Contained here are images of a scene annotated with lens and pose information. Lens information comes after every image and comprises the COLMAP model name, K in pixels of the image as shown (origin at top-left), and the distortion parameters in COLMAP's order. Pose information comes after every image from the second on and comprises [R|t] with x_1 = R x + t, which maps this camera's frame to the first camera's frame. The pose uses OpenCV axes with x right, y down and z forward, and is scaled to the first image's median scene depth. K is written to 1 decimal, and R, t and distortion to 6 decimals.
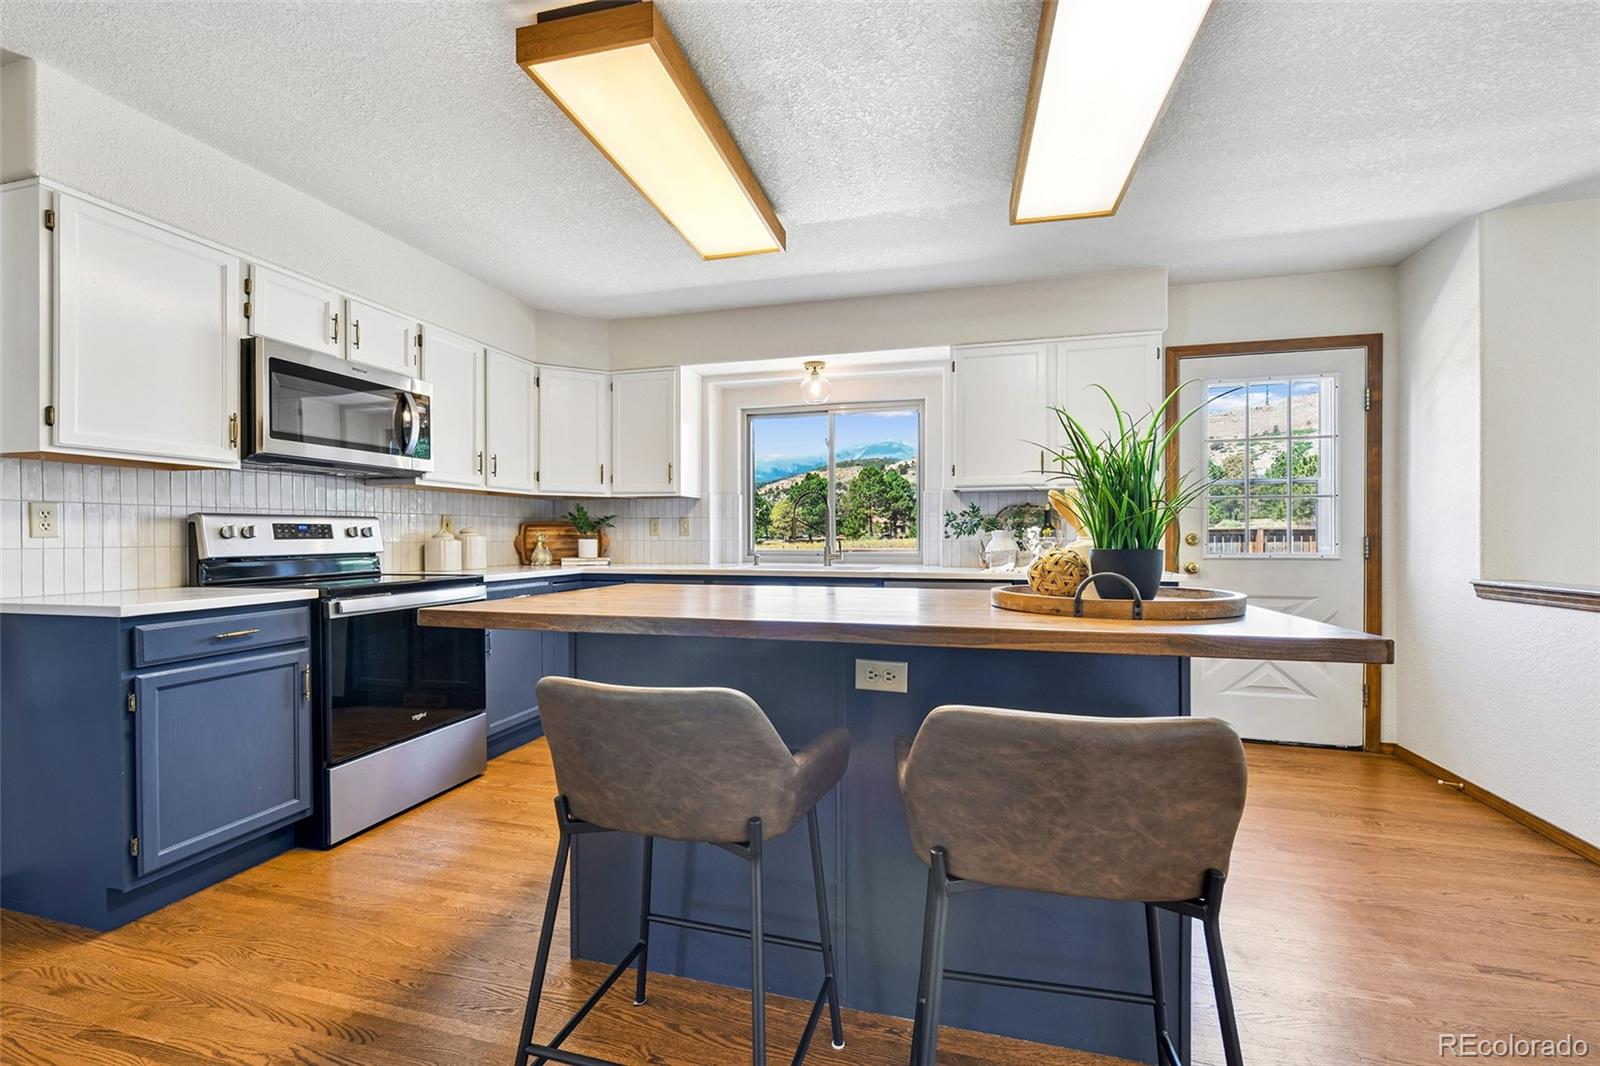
lens RADIAL K [[667.3, 0, 805.0], [0, 667.3, 535.6], [0, 0, 1]] dist [-0.006001, -0.000538]
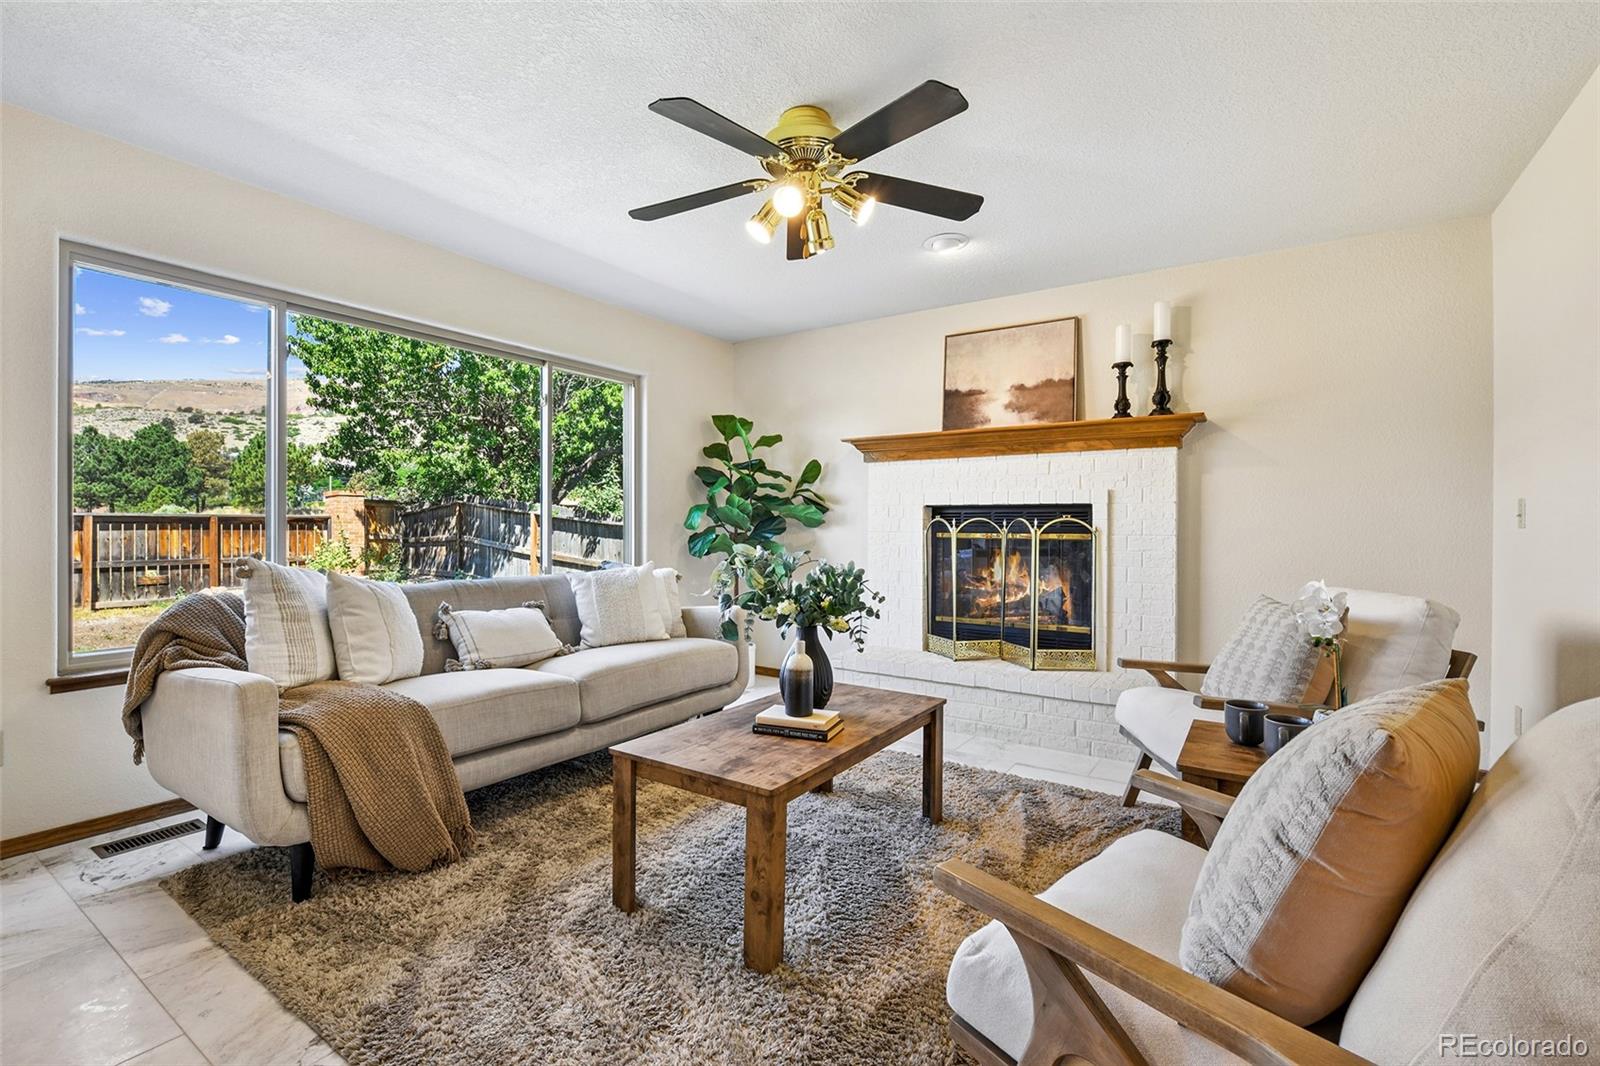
lens RADIAL K [[702.5, 0, 791.2], [0, 702.5, 530.9], [0, 0, 1]] dist [-0.011984, -0.000231]
pose [[0.318998, -0.003105, 0.947750, 0.638760], [-0.005007, 0.999975, 0.004961, 0.003135], [-0.947742, -0.006328, 0.318975, -0.167623]]
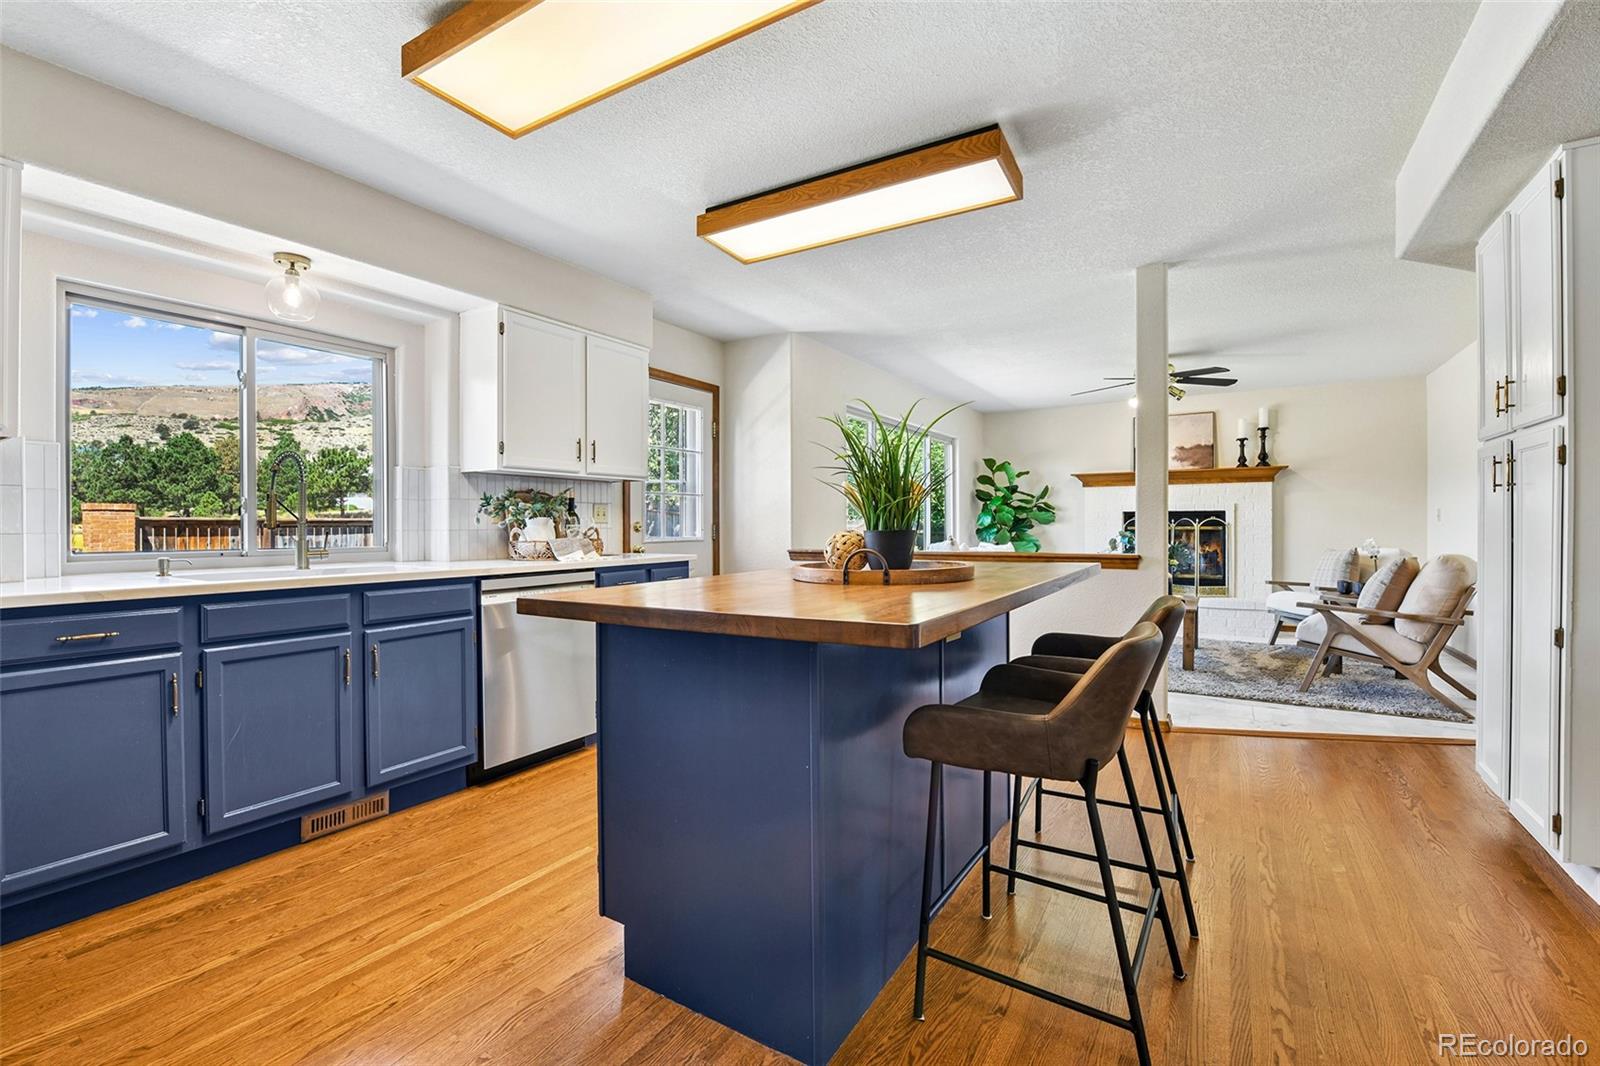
lens RADIAL K [[678.1, 0, 792.6], [0, 678.1, 530.0], [0, 0, 1]] dist [-0.012954, -0.000095]
pose [[0.294393, -0.006374, 0.955663, -0.620025], [0.003841, 0.999978, 0.005486, 0.006501], [-0.955677, 0.002056, 0.294411, 0.443669]]
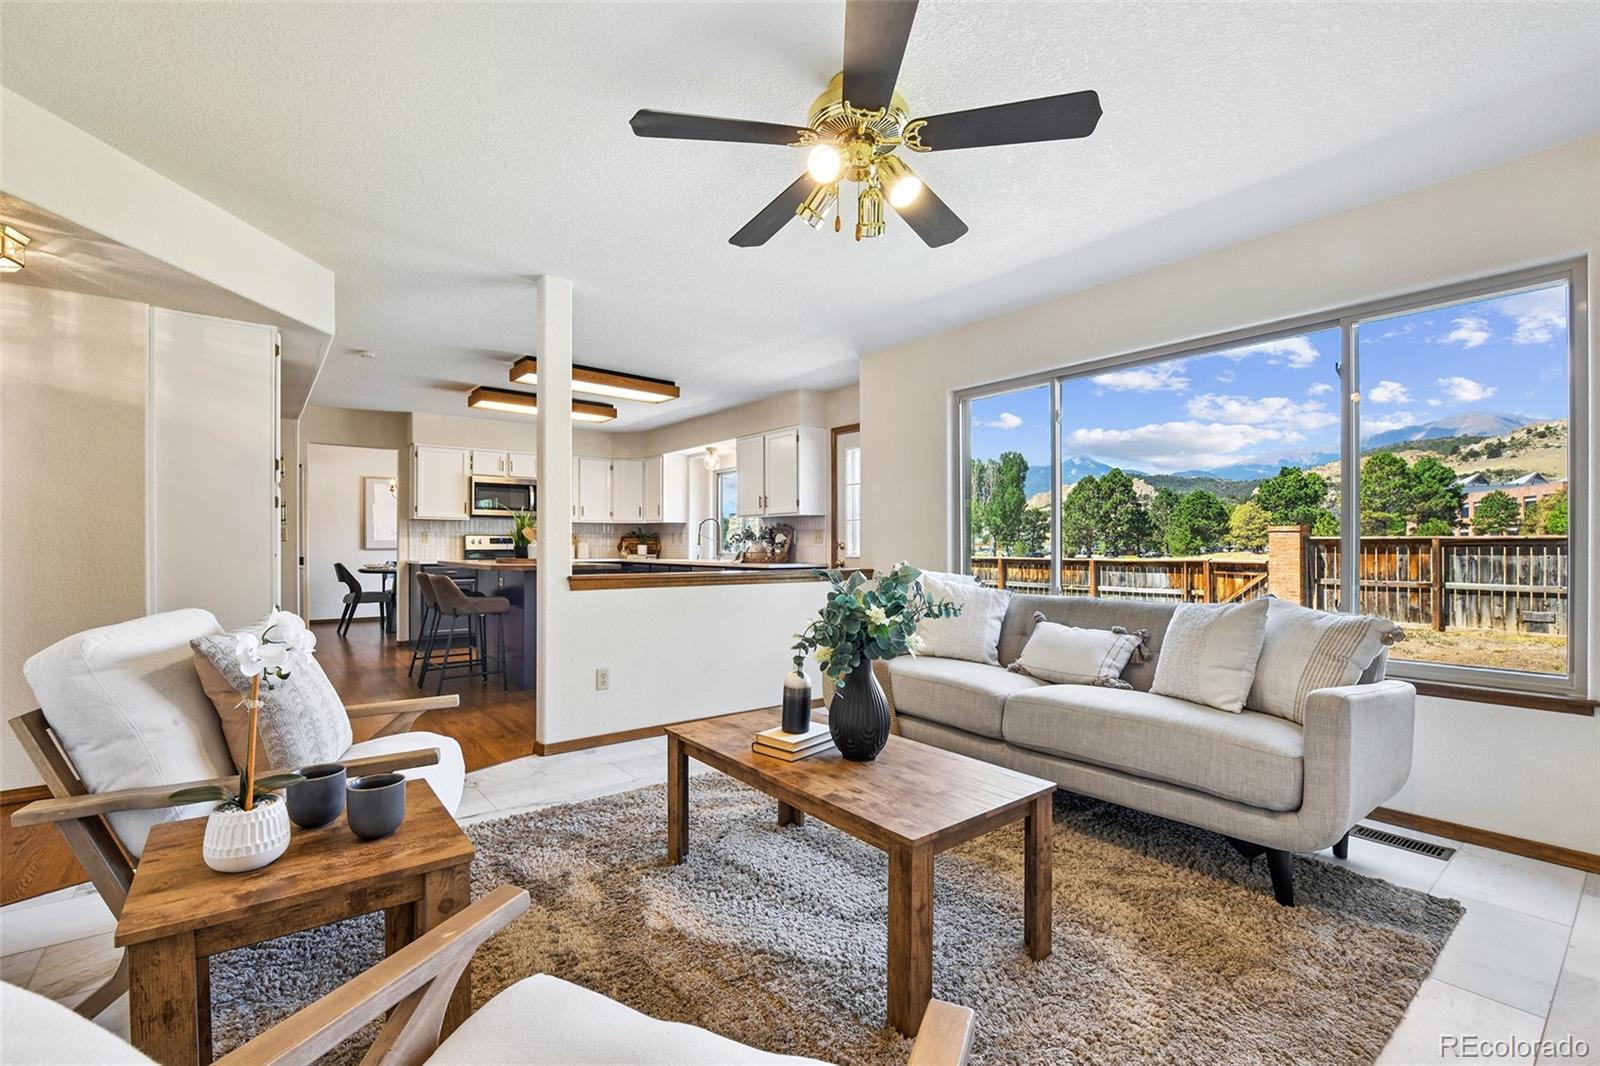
lens RADIAL K [[704.6, 0, 792.7], [0, 704.6, 543.2], [0, 0, 1]] dist [-0.011236, -0.001508]
pose [[0.800704, 0.001224, -0.599059, 1.697992], [-0.003337, 0.999992, -0.002417, 0.005319], [0.599051, 0.003934, 0.800701, -0.507844]]
